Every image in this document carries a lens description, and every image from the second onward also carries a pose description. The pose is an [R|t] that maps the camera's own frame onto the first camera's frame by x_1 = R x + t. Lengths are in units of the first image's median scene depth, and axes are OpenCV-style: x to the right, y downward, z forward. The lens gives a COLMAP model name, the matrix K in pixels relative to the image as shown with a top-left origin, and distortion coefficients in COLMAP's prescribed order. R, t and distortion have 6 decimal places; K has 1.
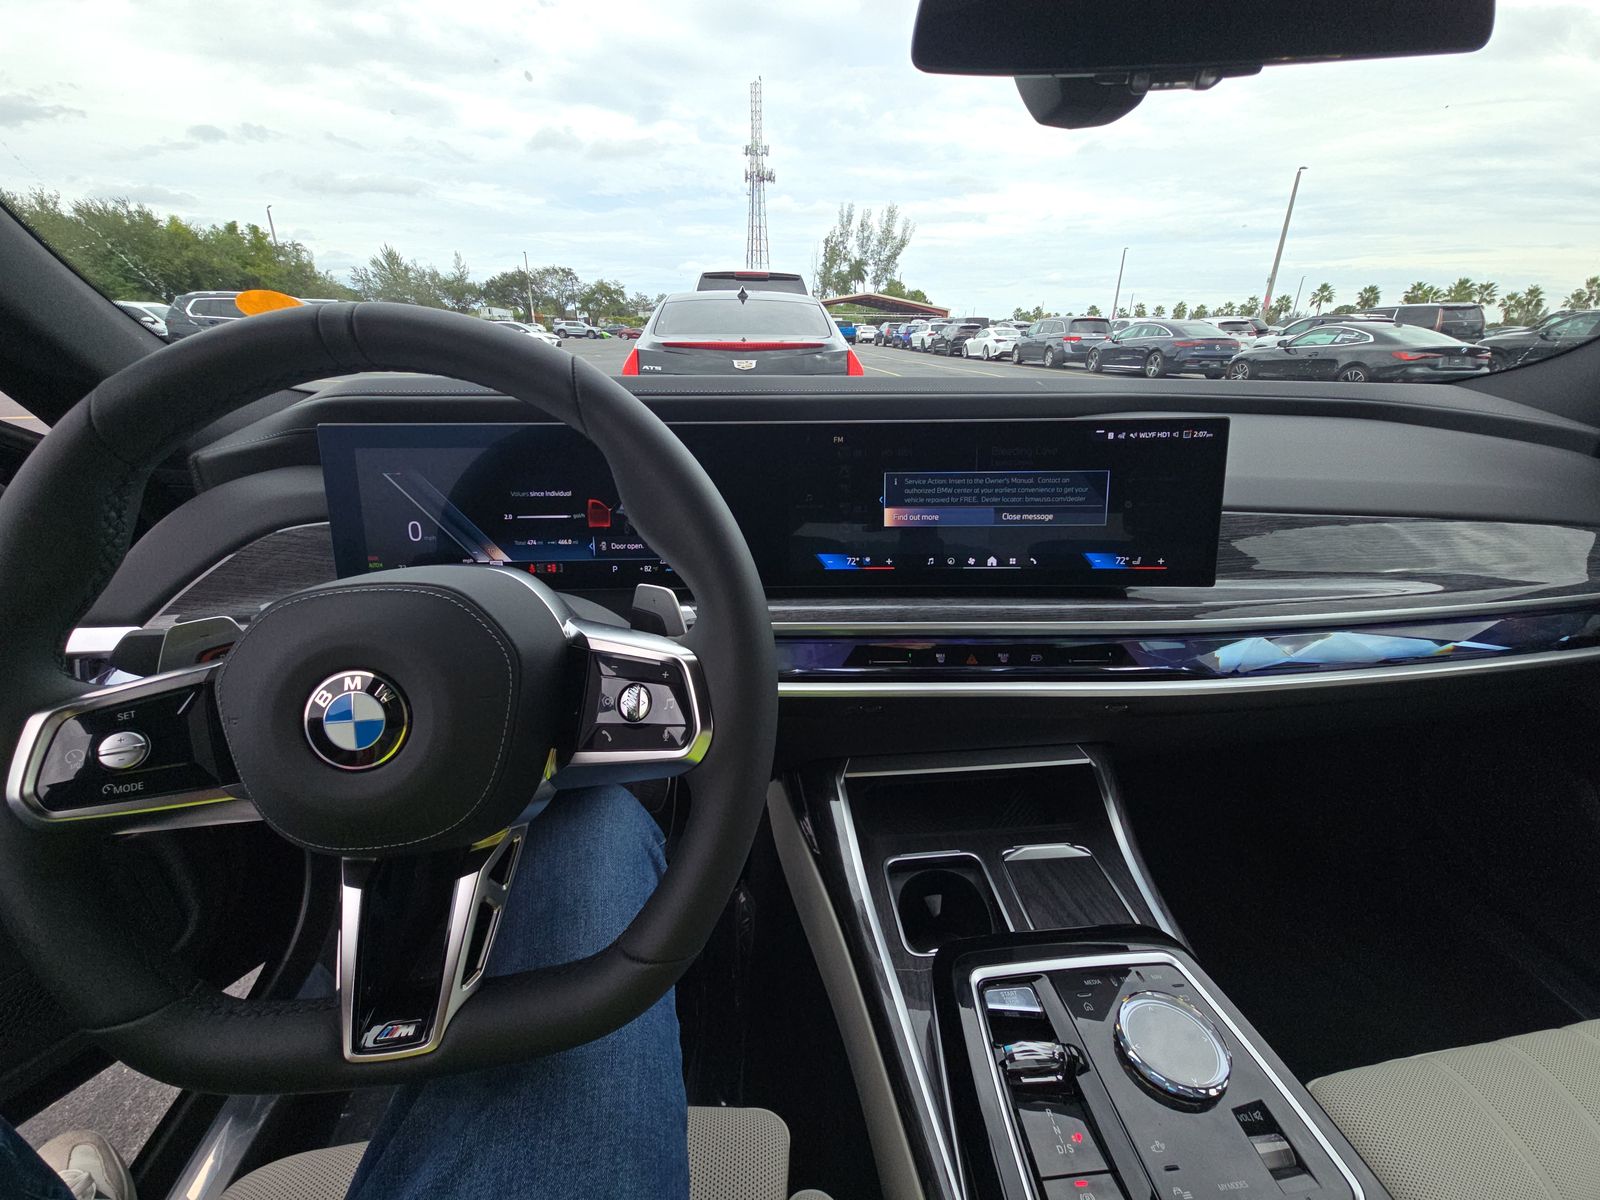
lens RADIAL K [[642.9, 0, 804.7], [0, 642.9, 601.9], [0, 0, 1]] dist [0.002467, -0.002467]
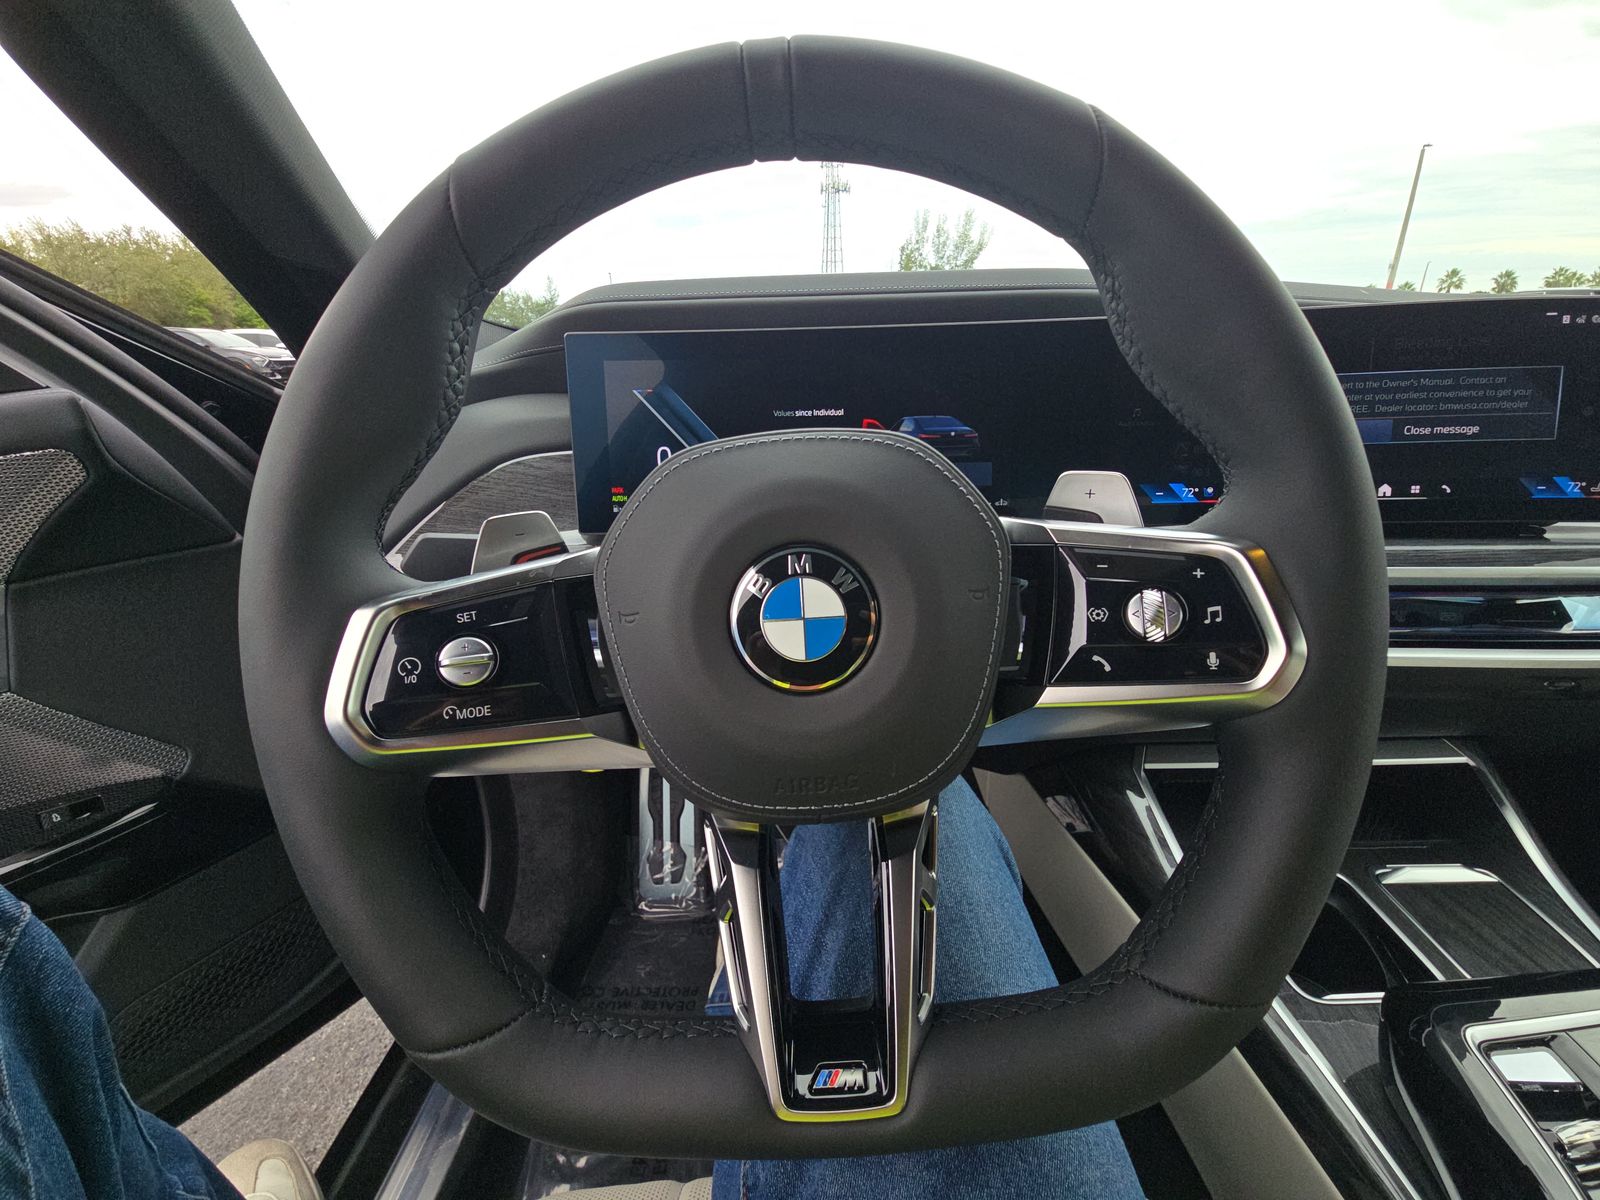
lens RADIAL K [[642.9, 0, 799.5], [0, 642.9, 602.0], [0, 0, 1]] dist [0.002467, -0.002467]
pose [[0.994724, 0.008539, -0.102229, -0.333225], [-0.010591, 0.999753, -0.019548, 0.095214], [0.102036, 0.020528, 0.994569, 0.166983]]
